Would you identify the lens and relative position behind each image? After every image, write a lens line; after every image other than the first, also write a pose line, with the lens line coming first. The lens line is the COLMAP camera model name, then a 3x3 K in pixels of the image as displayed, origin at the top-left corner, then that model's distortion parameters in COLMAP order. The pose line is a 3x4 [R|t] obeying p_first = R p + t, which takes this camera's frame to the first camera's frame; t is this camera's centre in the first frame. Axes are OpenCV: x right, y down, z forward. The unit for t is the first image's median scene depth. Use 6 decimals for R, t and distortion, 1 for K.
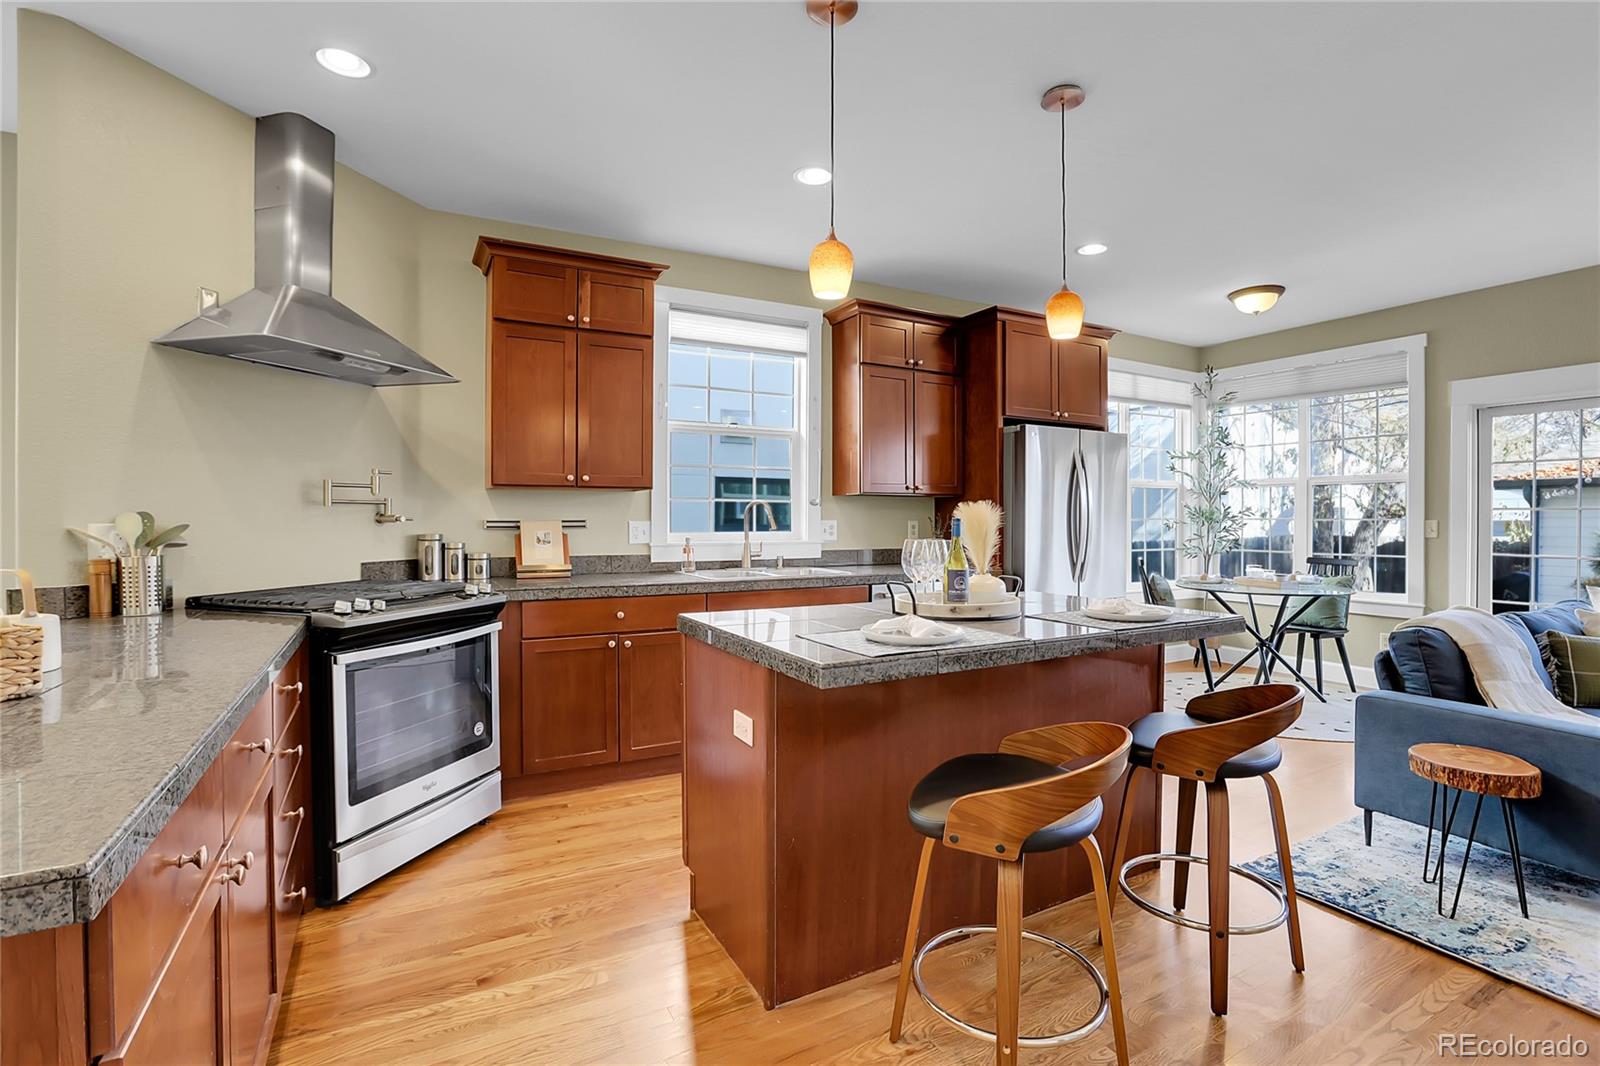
lens RADIAL K [[745.2, 0, 790.8], [0, 745.2, 519.7], [0, 0, 1]] dist [-0.014861, 0.000997]
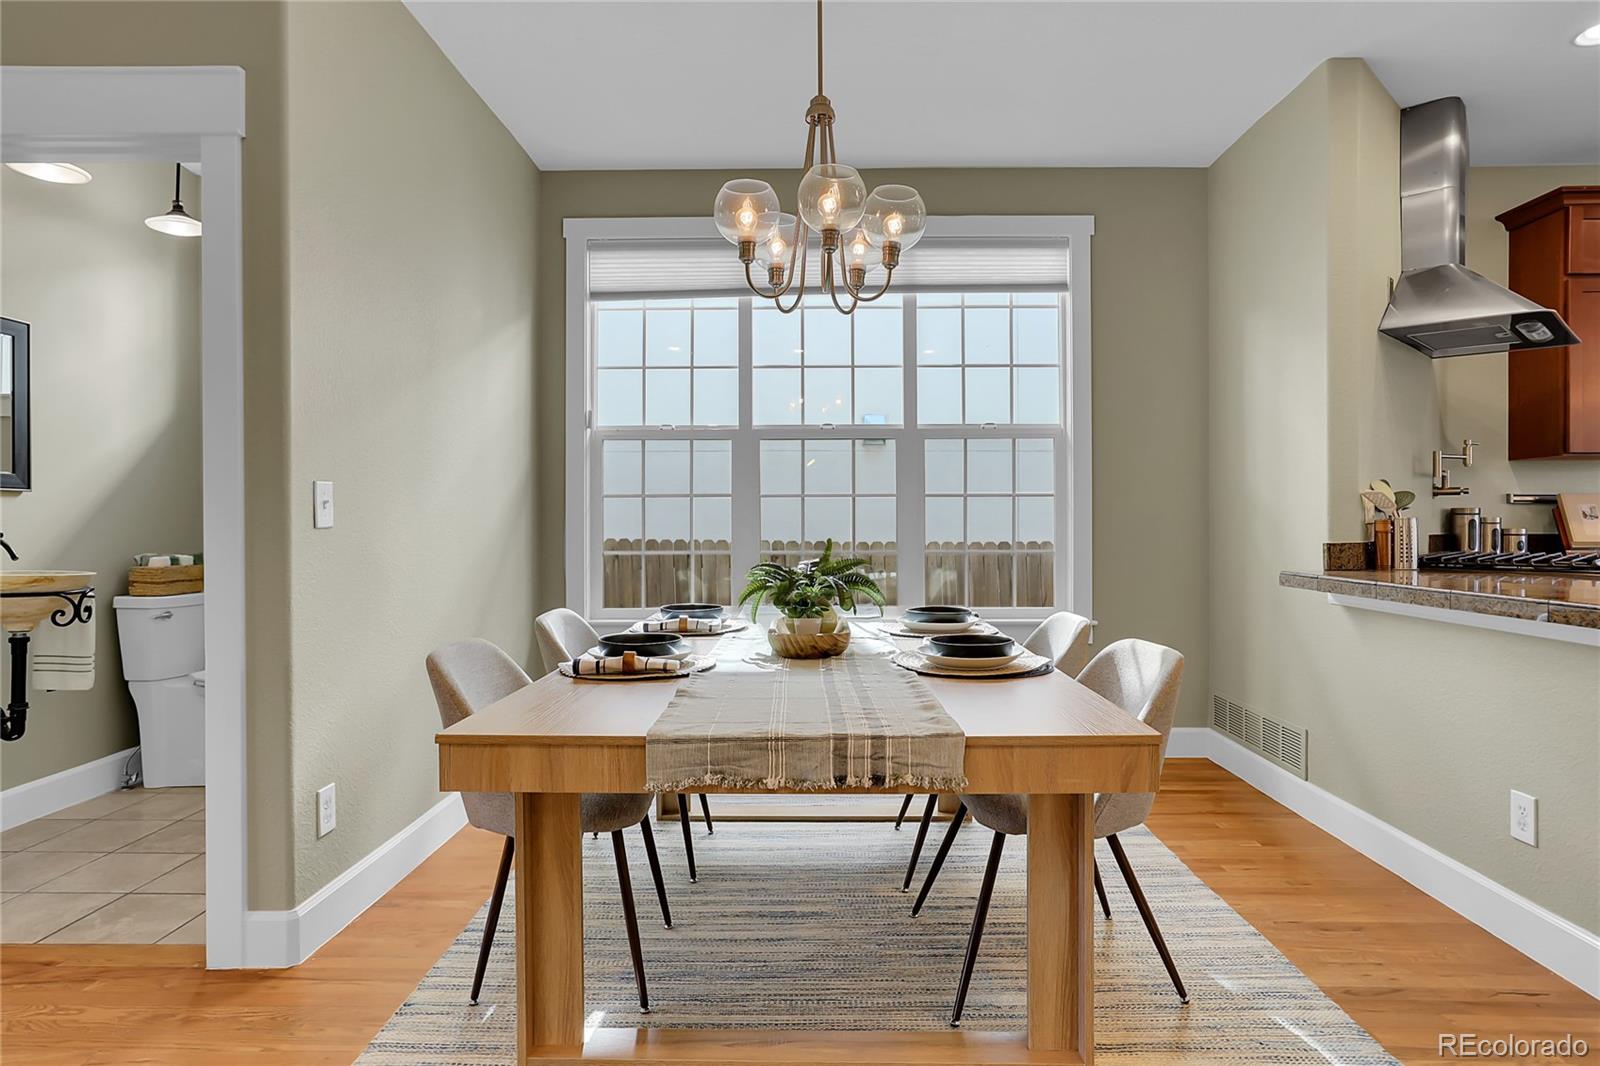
lens RADIAL K [[922.0, 0, 799.0], [0, 922.0, 524.4], [0, 0, 1]] dist [-0.003896, 0.018529]
pose [[0.880848, 0.000508, -0.473398, -0.575617], [0.002146, 0.999985, 0.005065, 0.027862], [0.473393, -0.005477, 0.880834, -0.398706]]
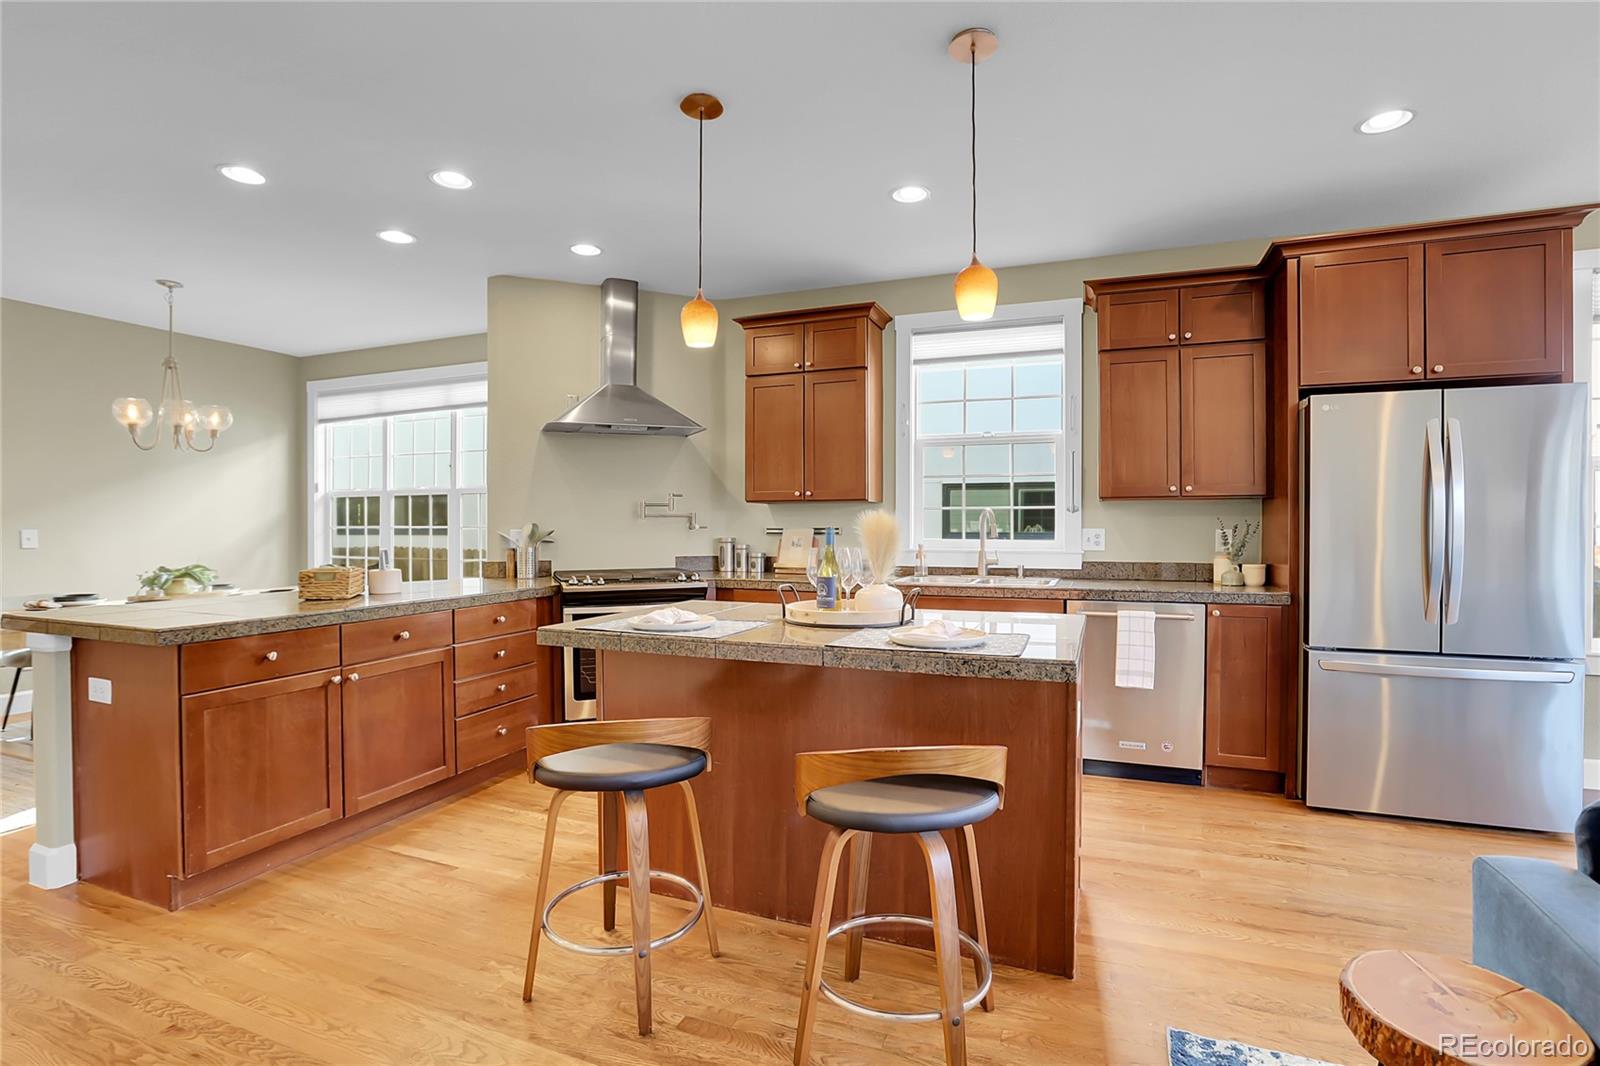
lens RADIAL K [[744.7, 0, 815.1], [0, 744.7, 530.5], [0, 0, 1]] dist [-0.033618, 0.000726]
pose [[0.651749, 0.005542, -0.758415, 0.573579], [0.000801, 0.999968, 0.007996, -0.004410], [0.758434, -0.005819, 0.651723, 0.182411]]
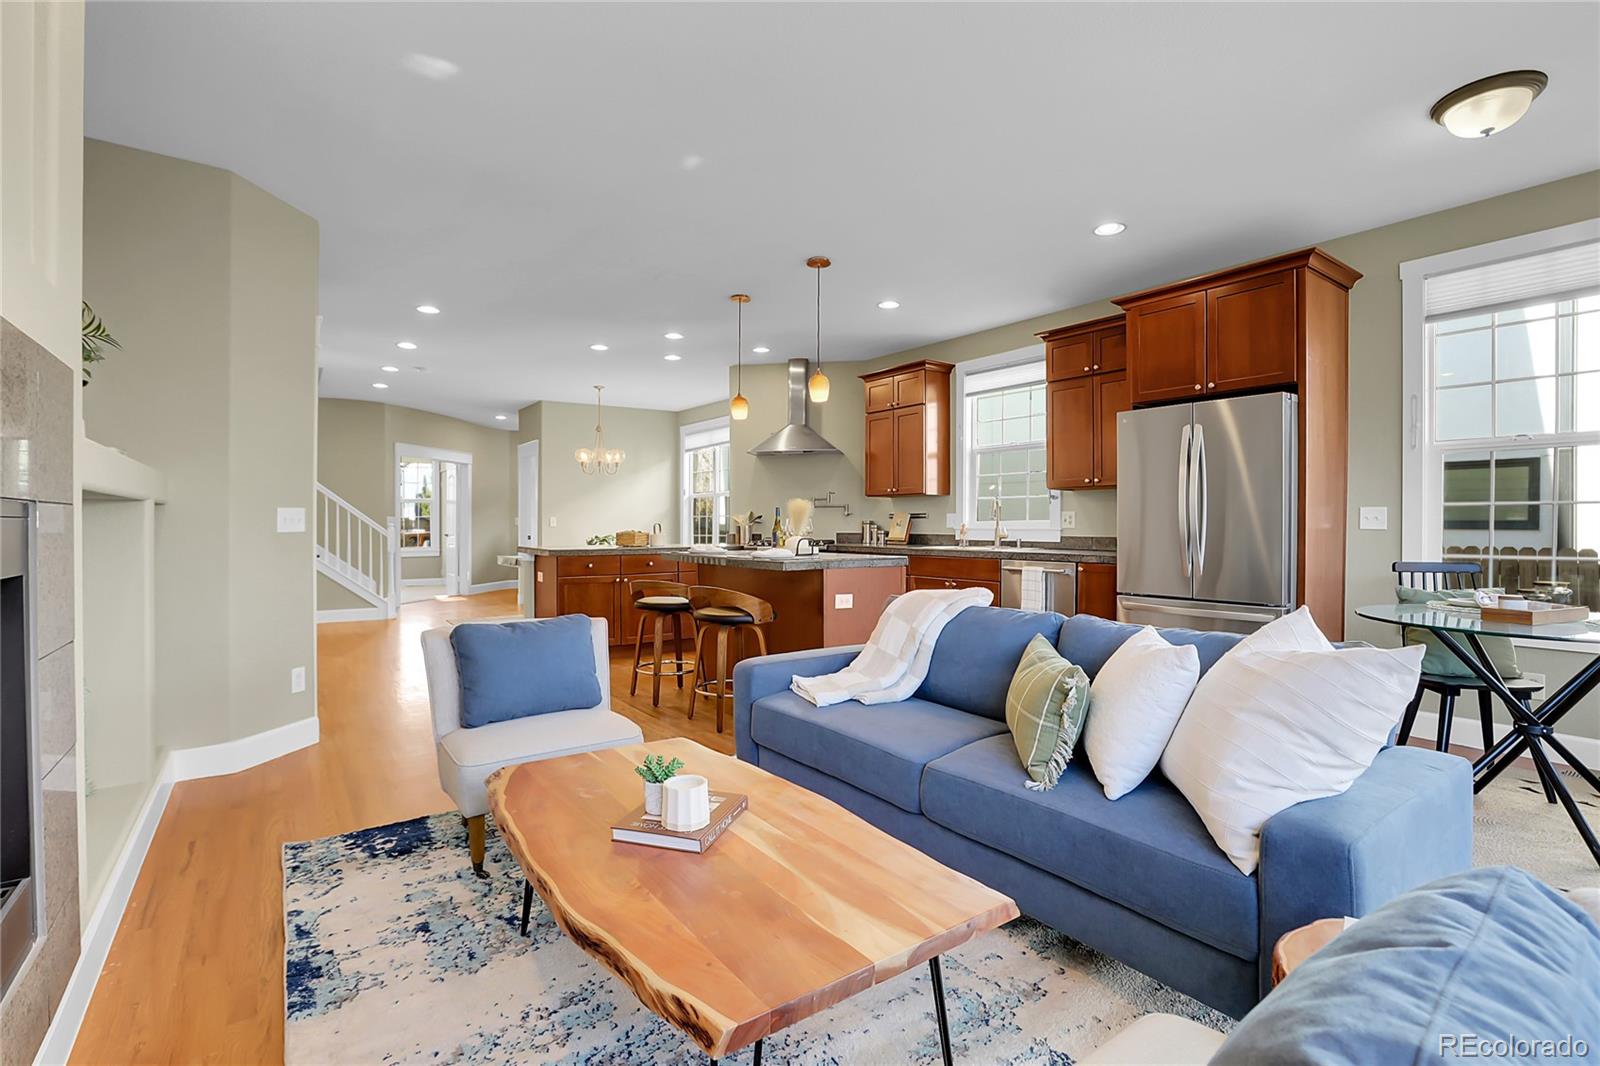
lens RADIAL K [[834.6, 0, 800.0], [0, 834.6, 533.0], [0, 0, 1]] dist [-0.000956, 0.000216]
pose [[0.095859, 0.012229, -0.995320, 1.524327], [0.002867, 0.999917, 0.012562, 0.020030], [0.995391, -0.004058, 0.095816, 0.495997]]
